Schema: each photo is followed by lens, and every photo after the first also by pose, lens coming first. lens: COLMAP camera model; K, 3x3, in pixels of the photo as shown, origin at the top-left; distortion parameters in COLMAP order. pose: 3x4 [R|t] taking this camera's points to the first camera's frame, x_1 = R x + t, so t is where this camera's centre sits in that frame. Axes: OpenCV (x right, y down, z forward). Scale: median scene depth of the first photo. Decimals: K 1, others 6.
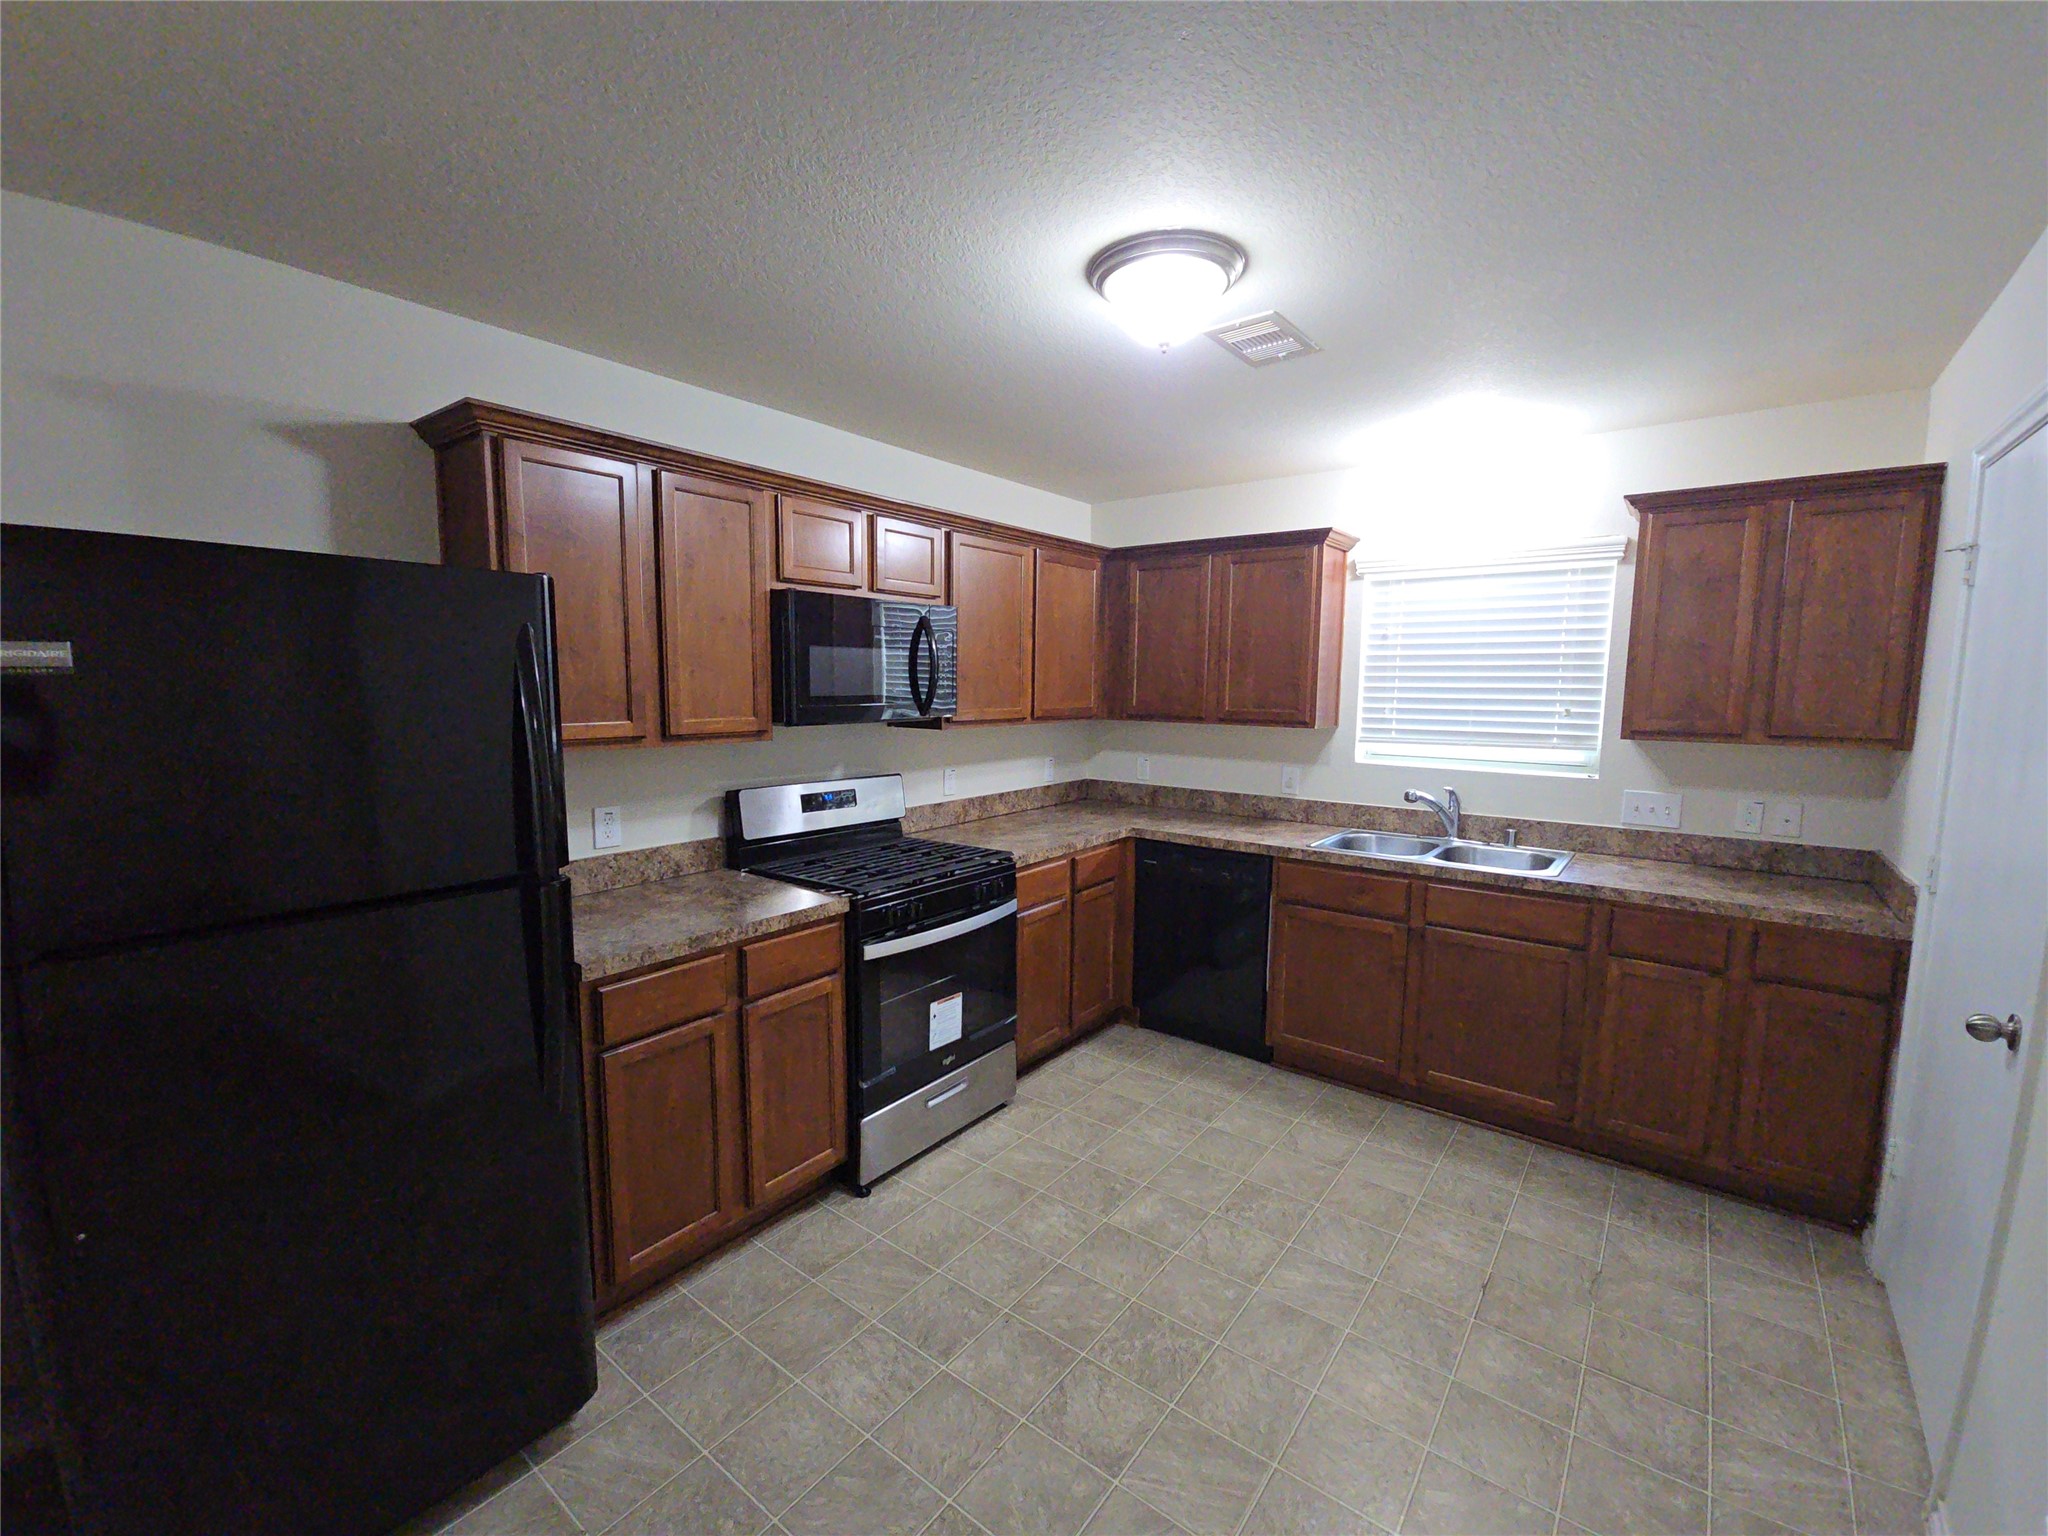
lens RADIAL K [[864.0, 0, 1021.2], [0, 864.0, 779.4], [0, 0, 1]] dist [0.000017, 0.000124]
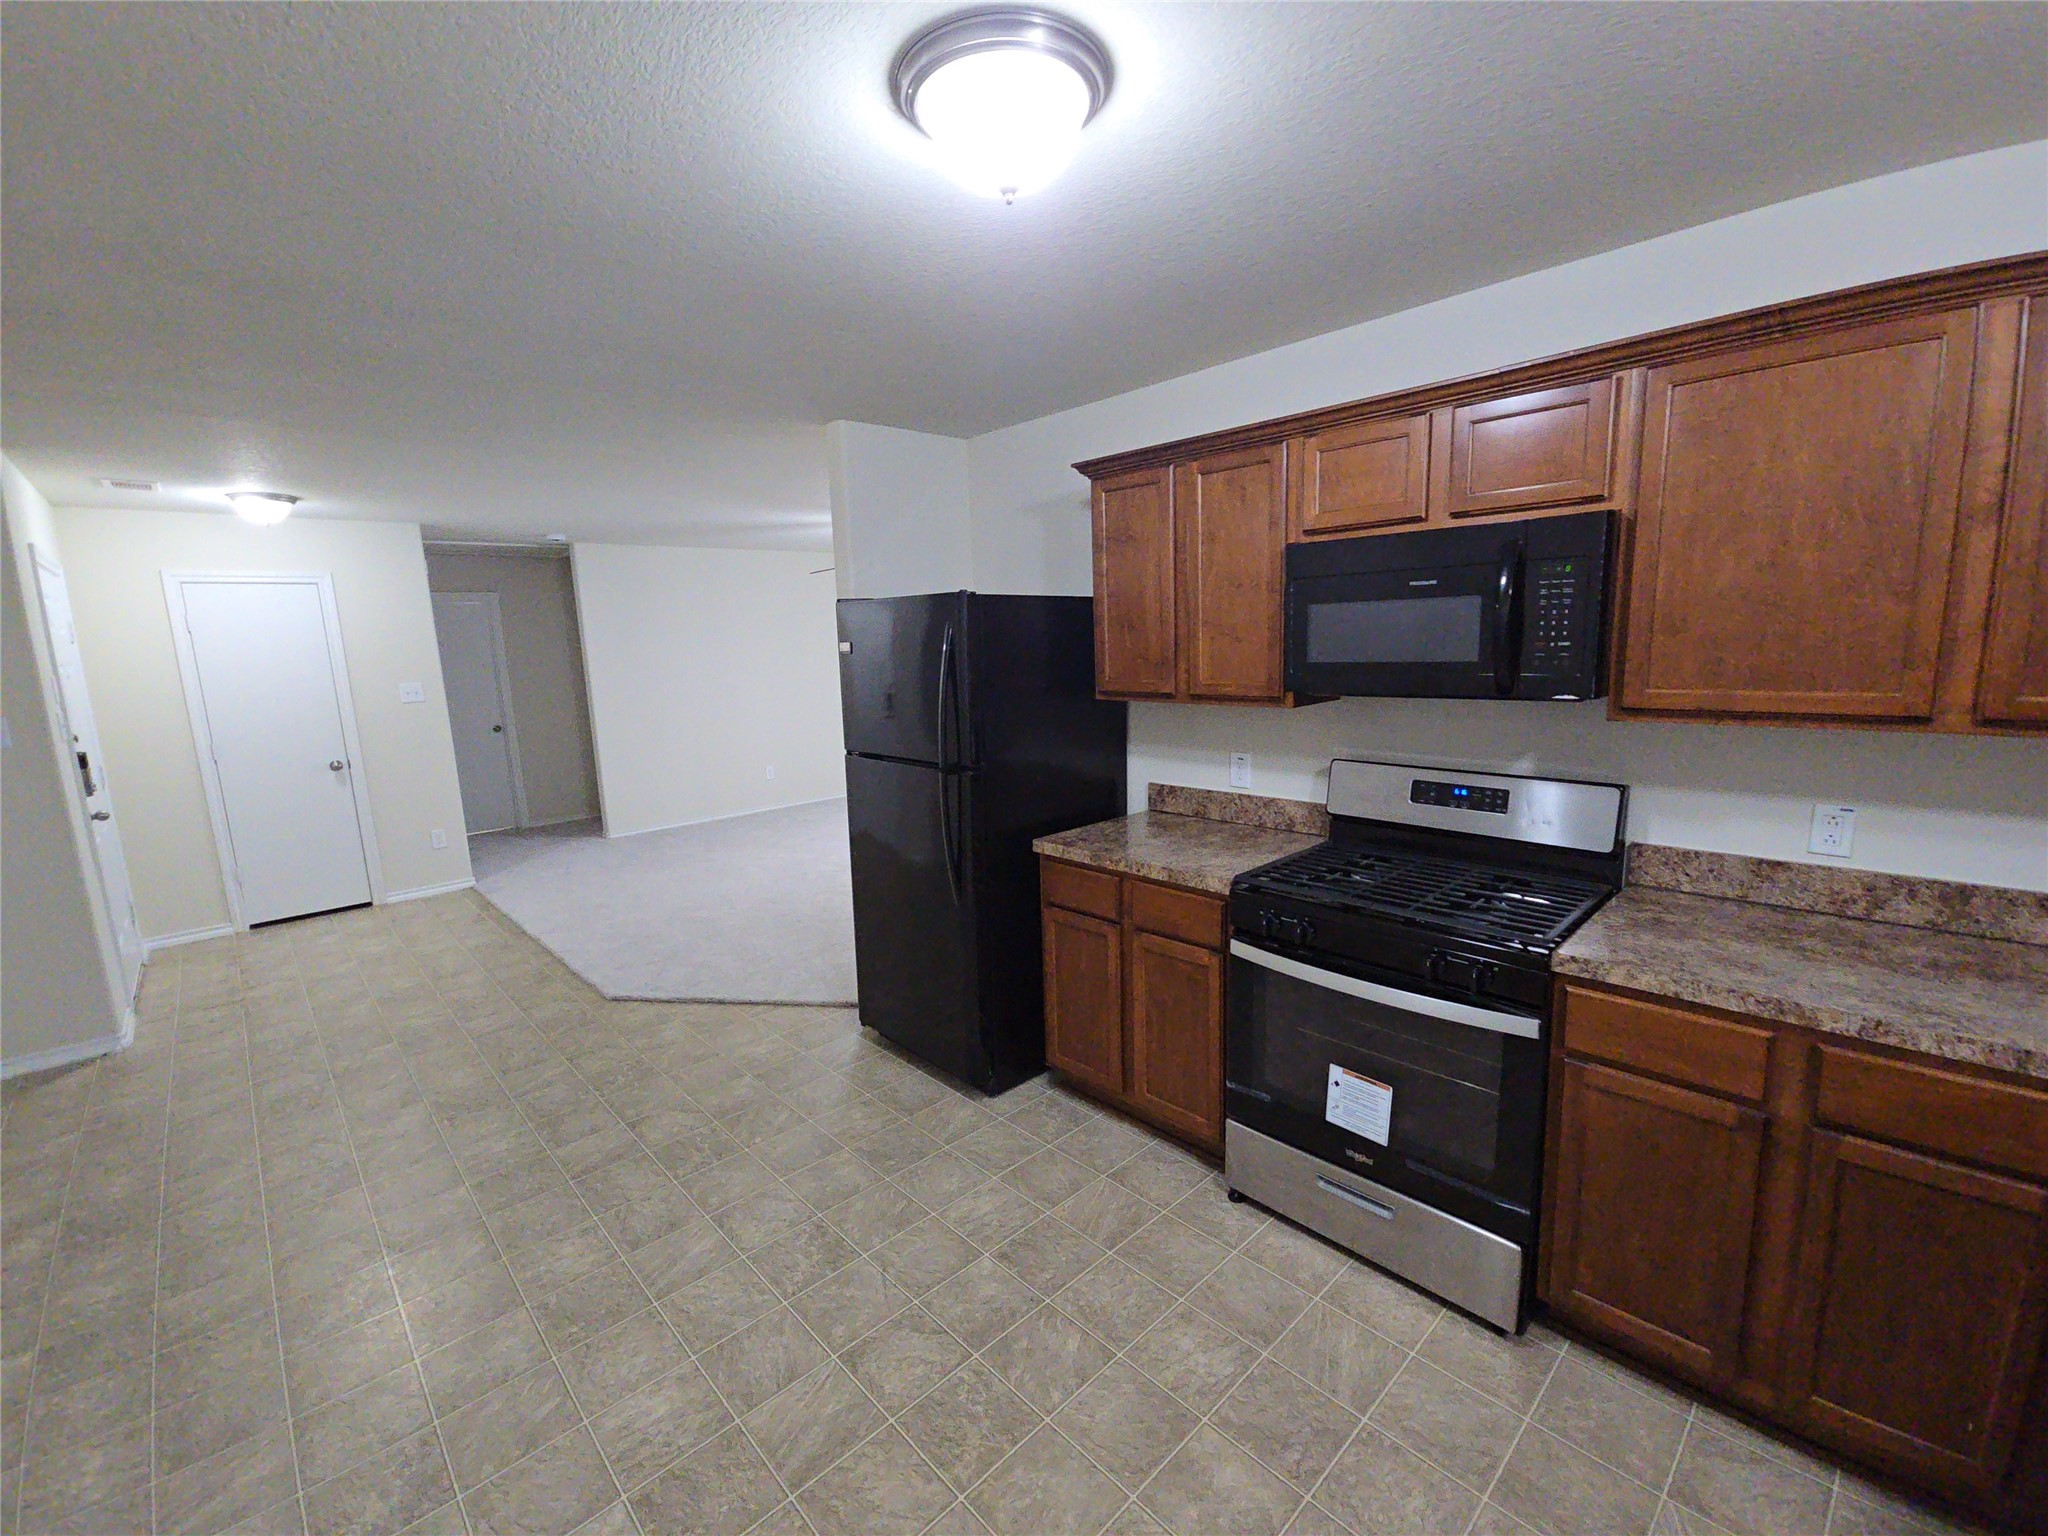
lens RADIAL K [[864.0, 0, 1021.2], [0, 864.0, 779.4], [0, 0, 1]] dist [0.000017, 0.000124]
pose [[-0.161437, 0.161339, -0.973606, 0.716756], [-0.077375, 0.981440, 0.175467, -0.115772], [0.983845, 0.103660, -0.145958, 0.889606]]
